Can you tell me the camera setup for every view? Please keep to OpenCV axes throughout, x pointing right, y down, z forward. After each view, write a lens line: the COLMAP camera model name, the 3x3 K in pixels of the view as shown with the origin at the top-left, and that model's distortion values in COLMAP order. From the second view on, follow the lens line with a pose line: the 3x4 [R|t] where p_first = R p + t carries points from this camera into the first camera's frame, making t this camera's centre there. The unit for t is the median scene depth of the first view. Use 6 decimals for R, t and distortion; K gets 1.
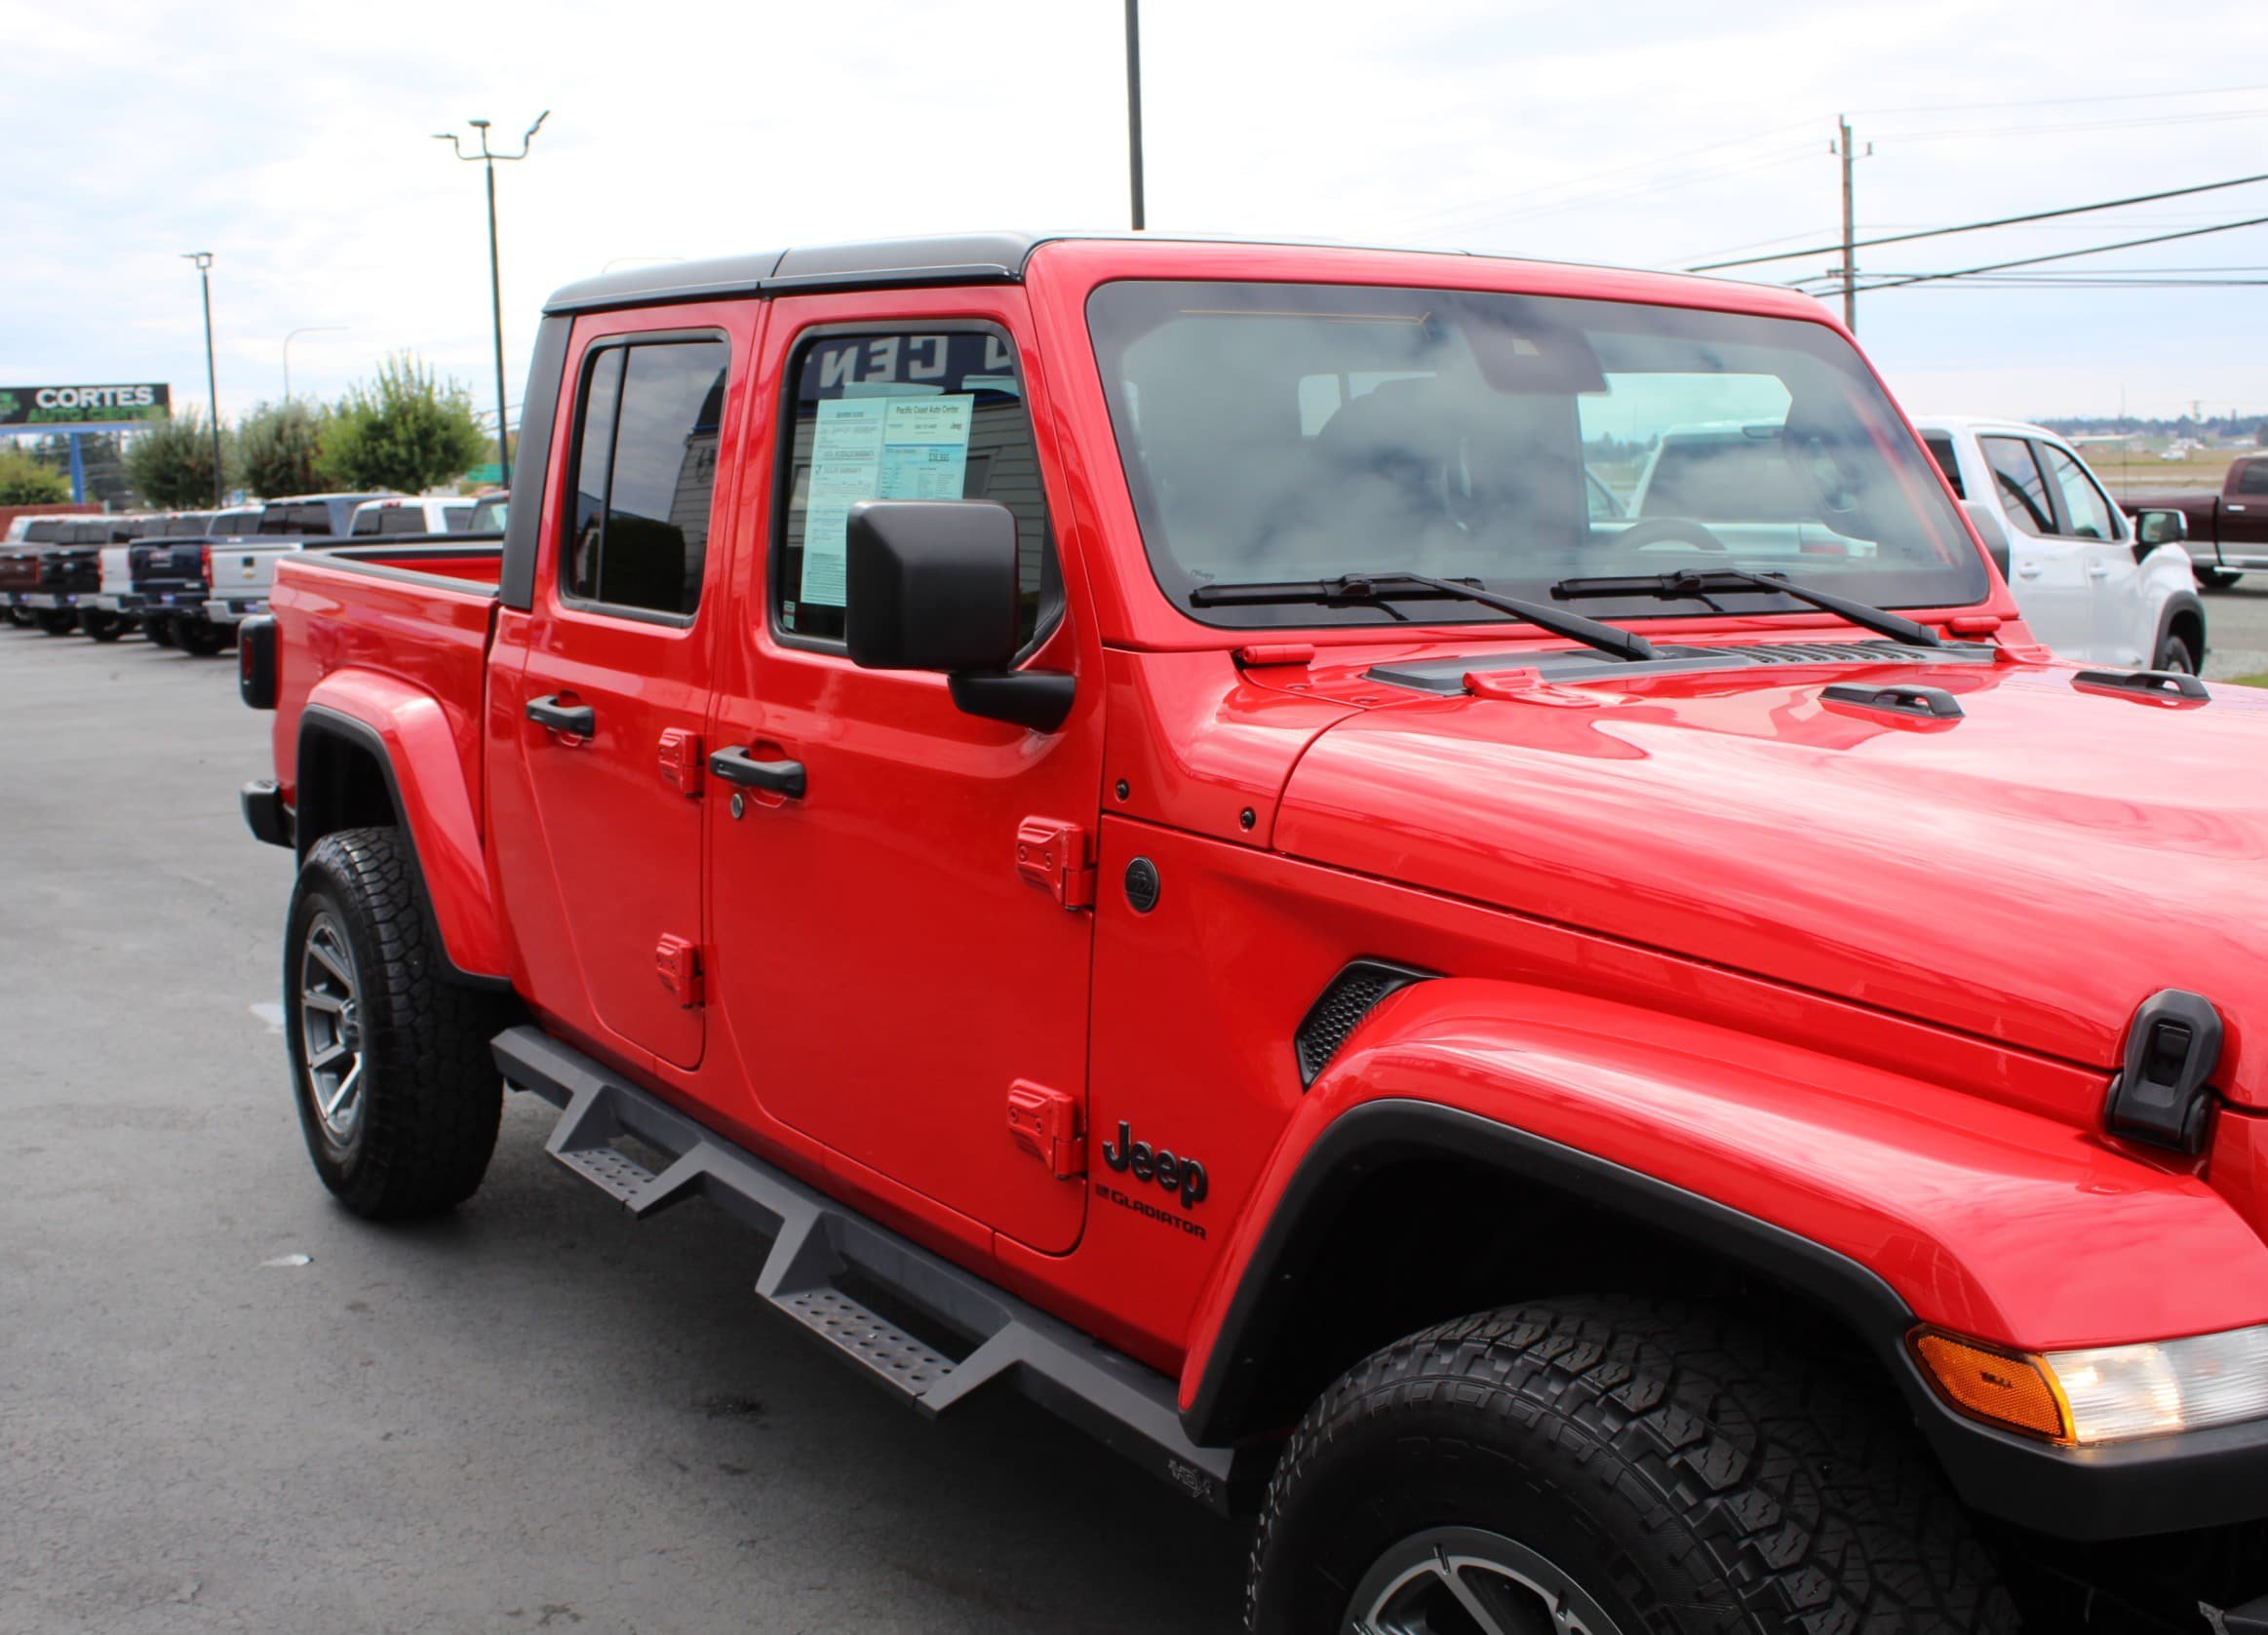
lens RADIAL K [[2411.0, 0, 1134.0], [0, 2411.0, 817.5], [0, 0, 1]] dist [-0.134343, 0.195443]
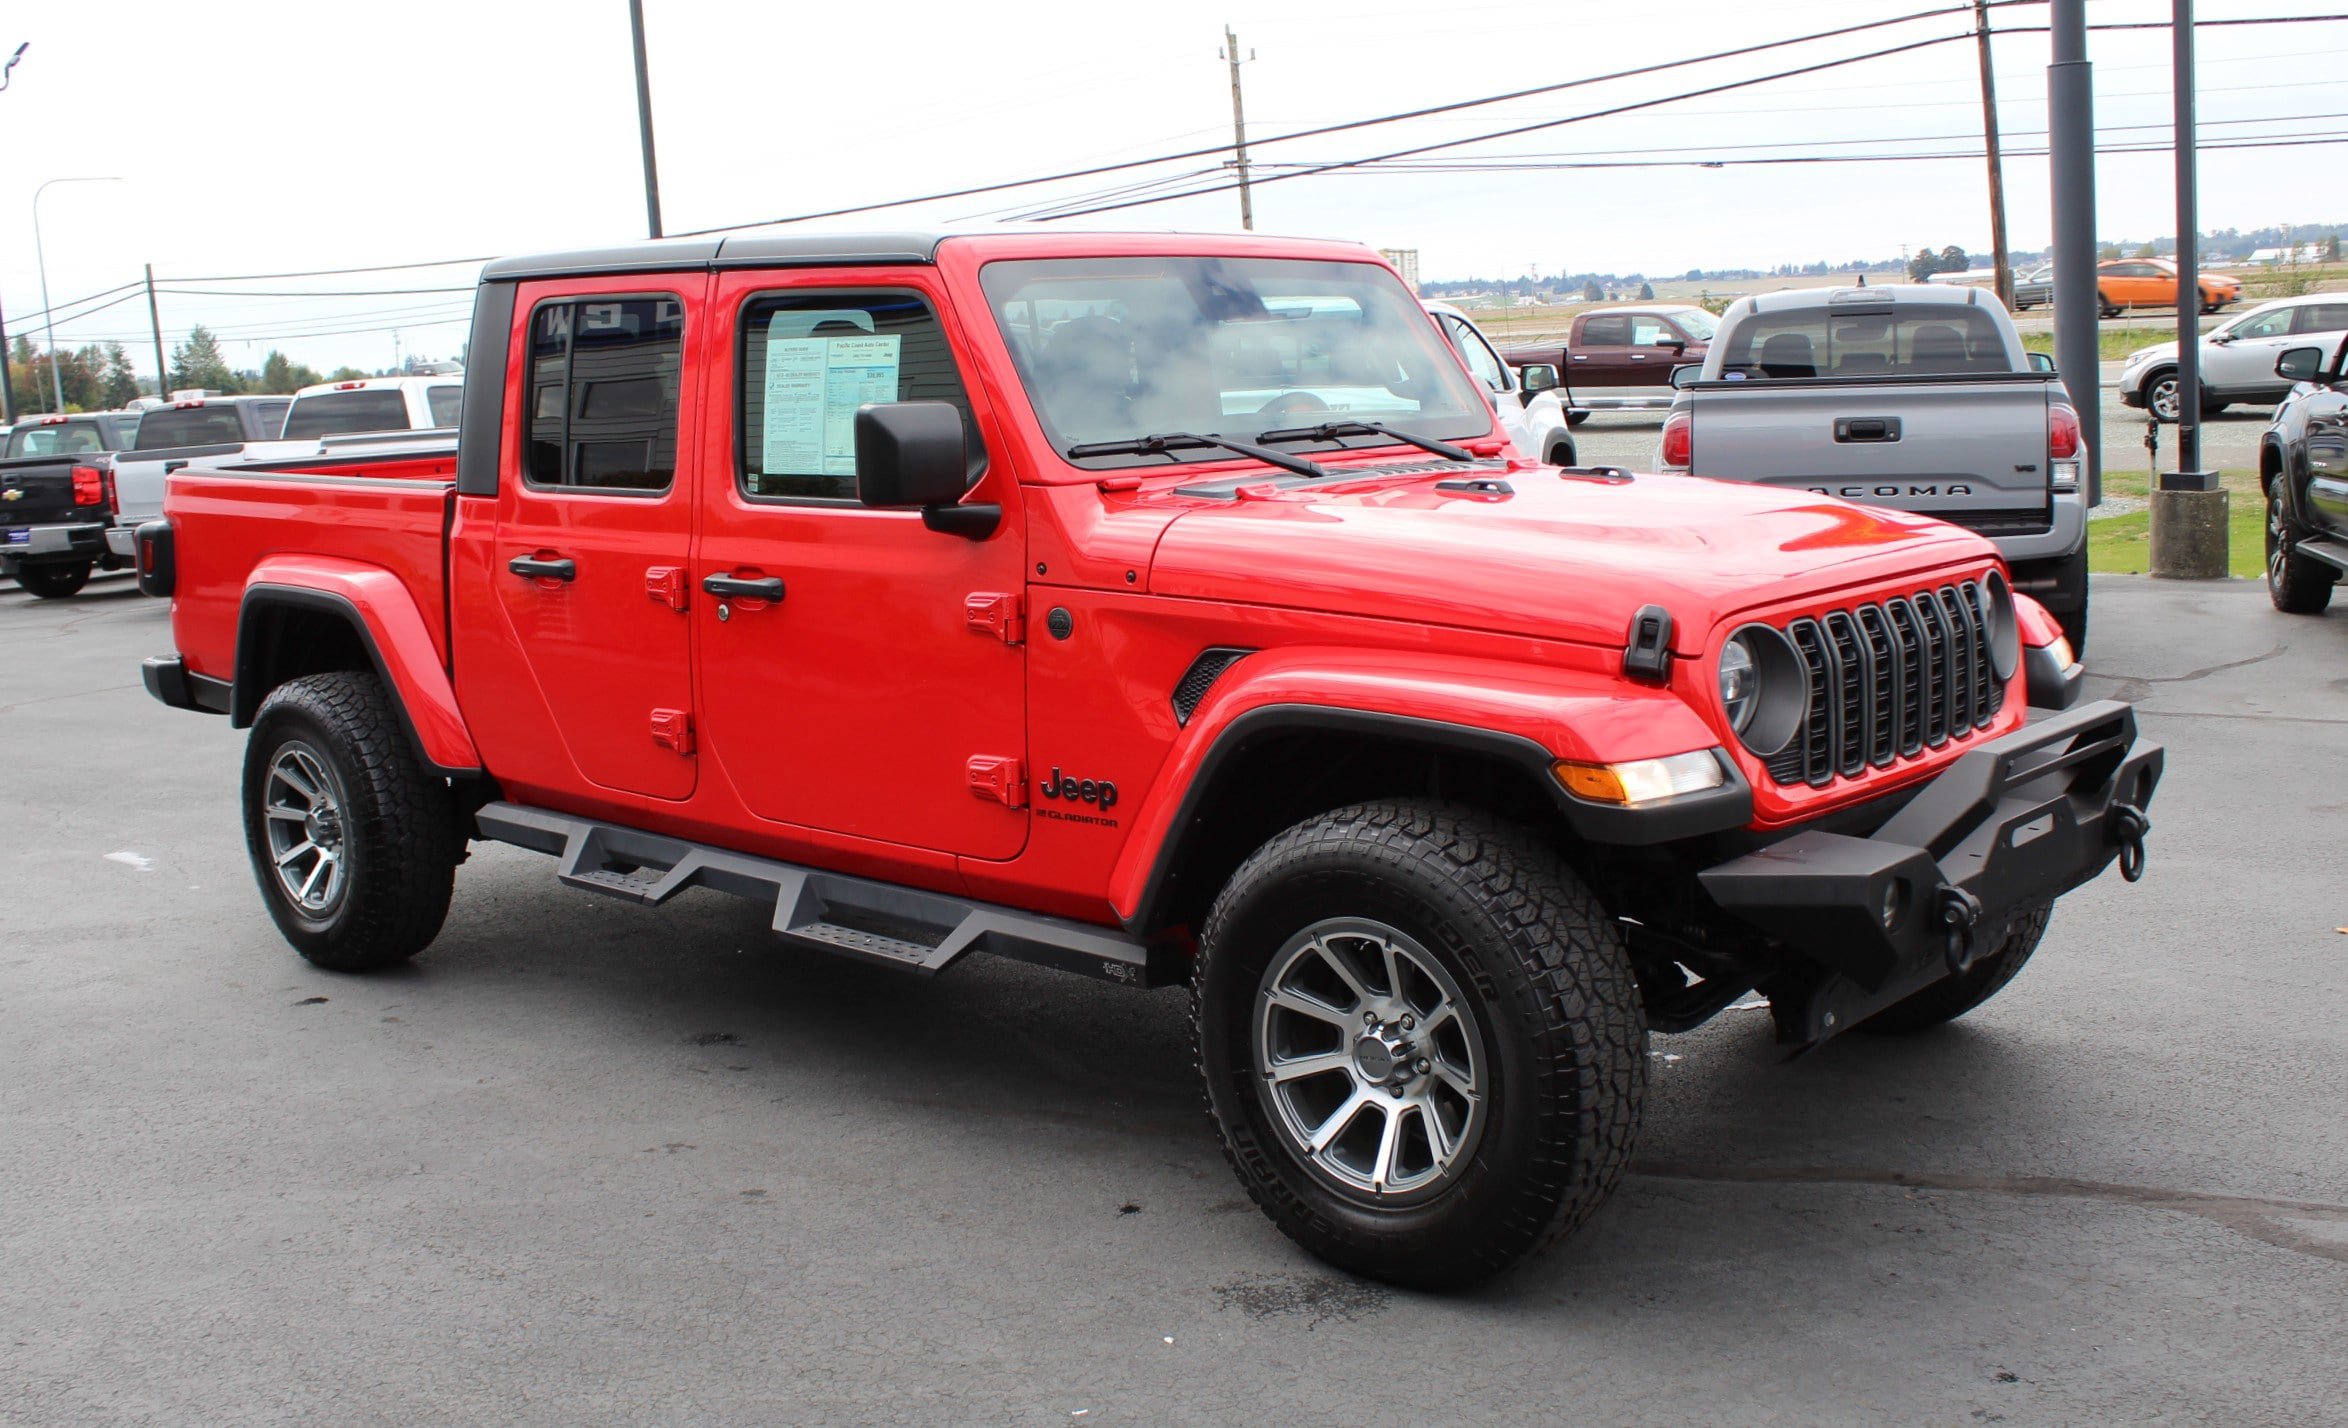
lens RADIAL K [[2635.8, 0, 1174.0], [0, 2635.8, 714.0], [0, 0, 1]] dist [-0.140401, 0.137330]
pose [[0.956148, -0.077449, 0.282457, -0.399822], [0.078493, 0.996885, 0.007634, 0.074560], [-0.282168, 0.014872, 0.959250, -0.709334]]
